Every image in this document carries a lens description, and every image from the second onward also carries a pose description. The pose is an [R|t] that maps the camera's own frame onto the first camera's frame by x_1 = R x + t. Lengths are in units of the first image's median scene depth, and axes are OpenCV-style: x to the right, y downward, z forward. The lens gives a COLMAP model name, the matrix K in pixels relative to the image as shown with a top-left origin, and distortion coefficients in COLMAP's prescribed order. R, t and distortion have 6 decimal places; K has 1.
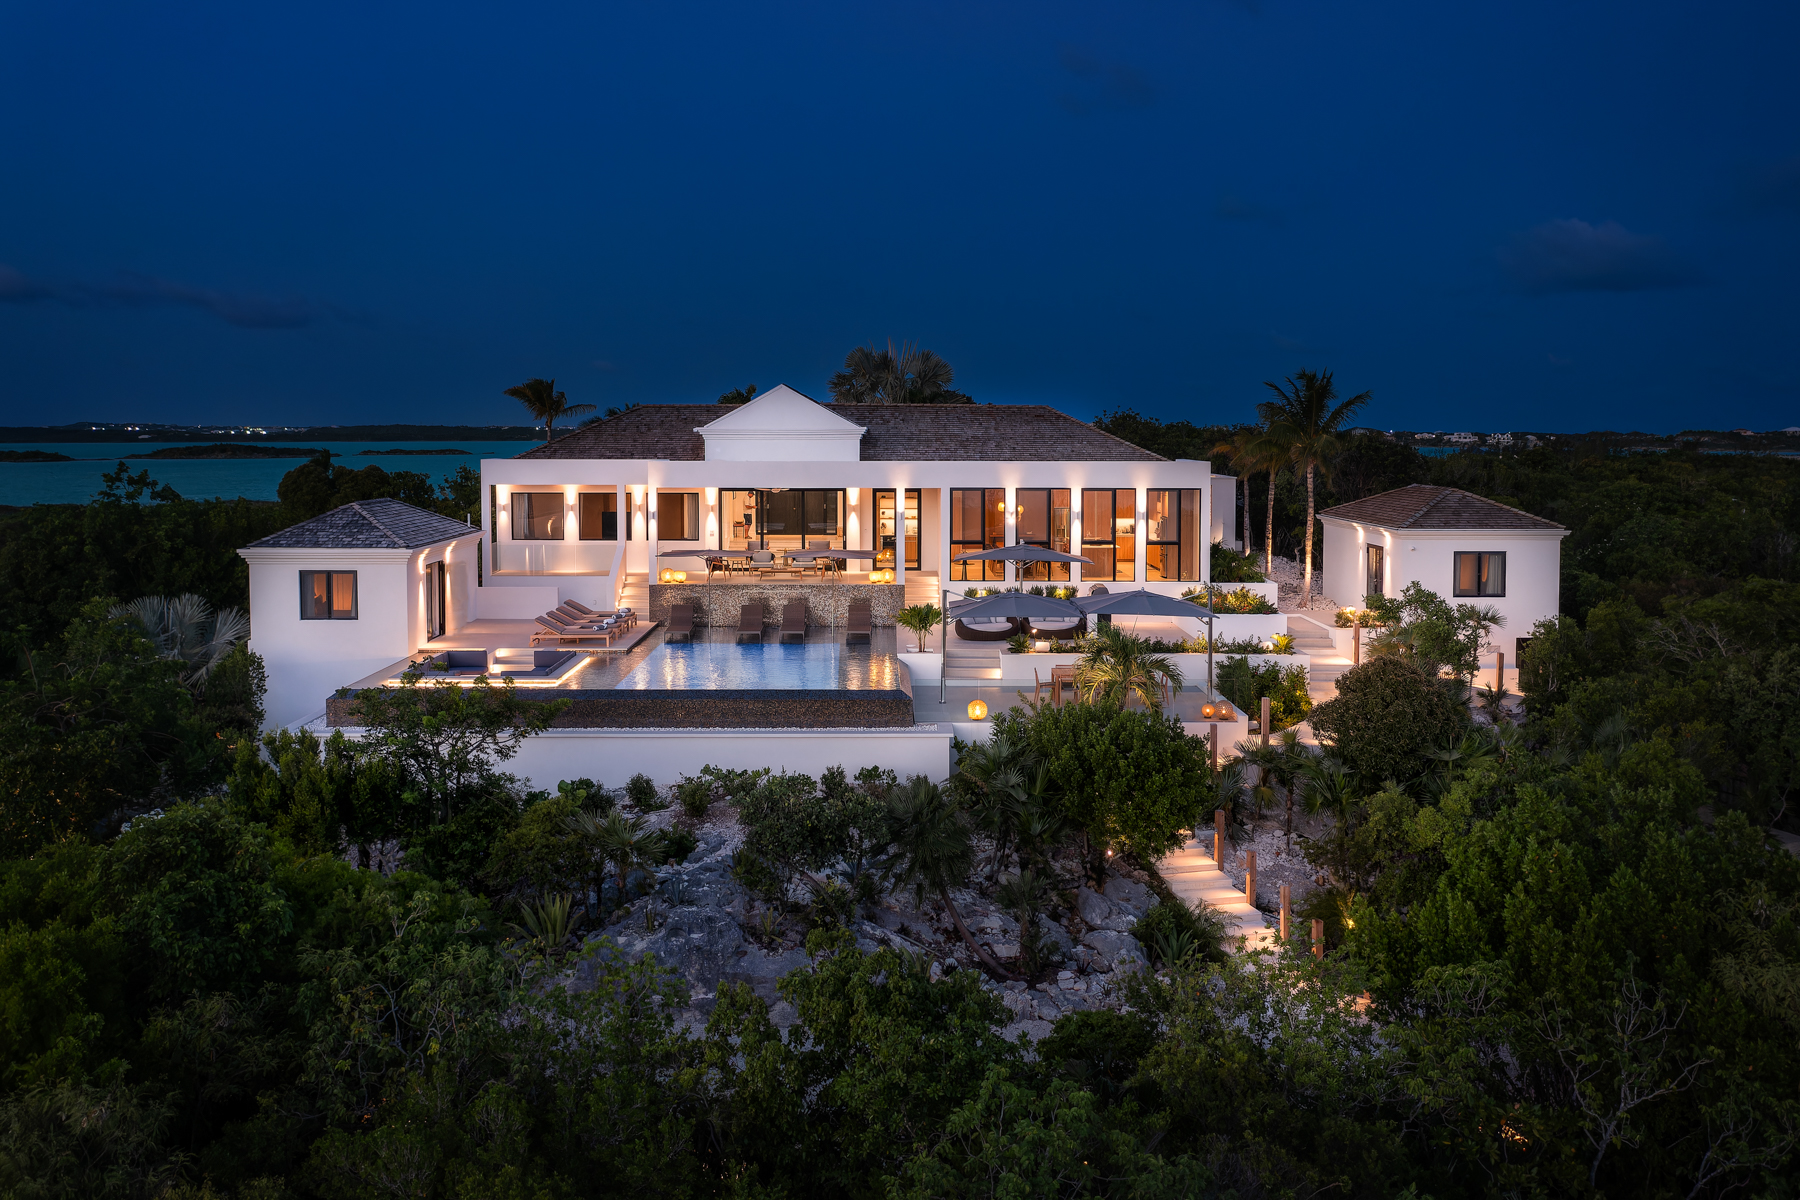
lens RADIAL K [[1512.9, 0, 890.9], [0, 1512.9, 517.6], [0, 0, 1]] dist [-0.027428, -0.011391]
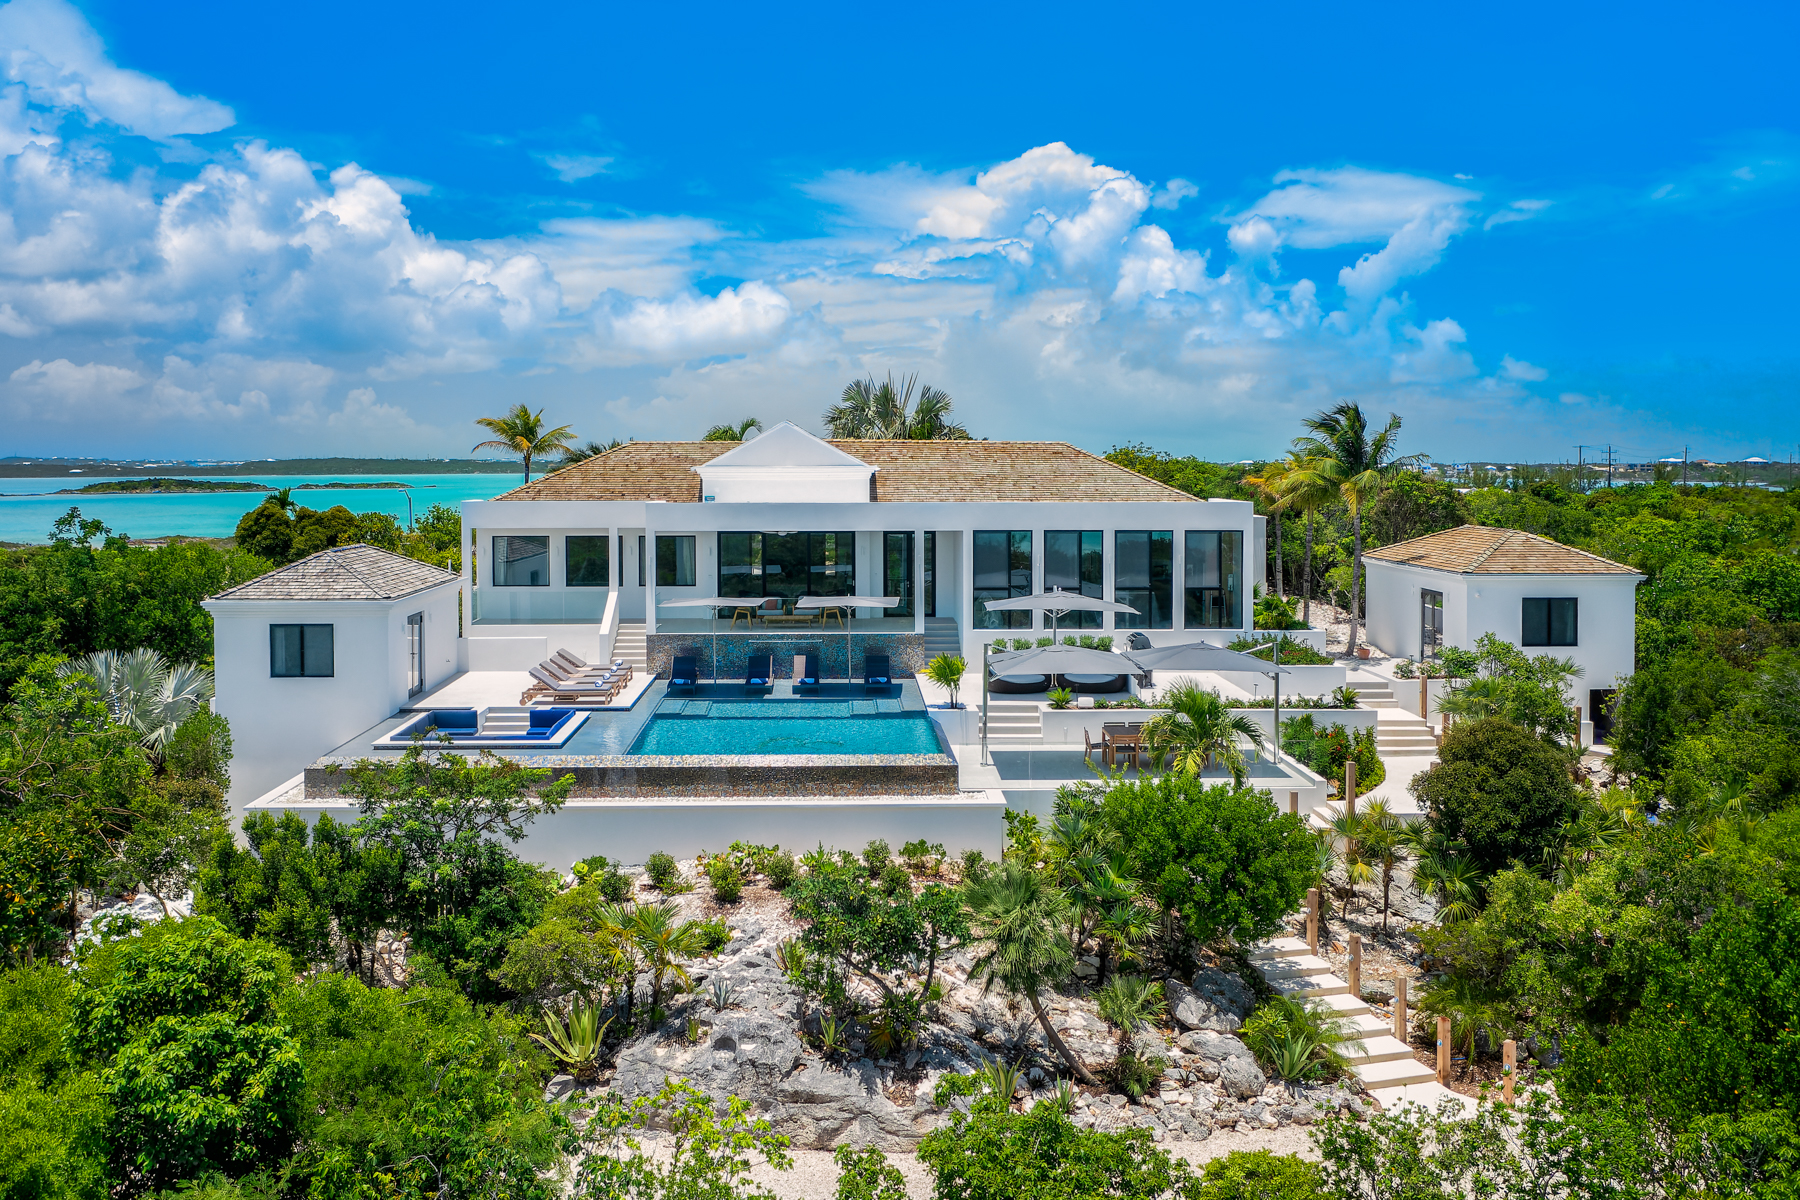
lens RADIAL K [[1494.5, 0, 894.5], [0, 1494.5, 512.8], [0, 0, 1]] dist [-0.016115, -0.008670]
pose [[0.998837, -0.002205, 0.048164, -0.065599], [0.003316, 0.999730, -0.023000, -0.011390], [-0.048100, 0.023133, 0.998575, 0.091655]]
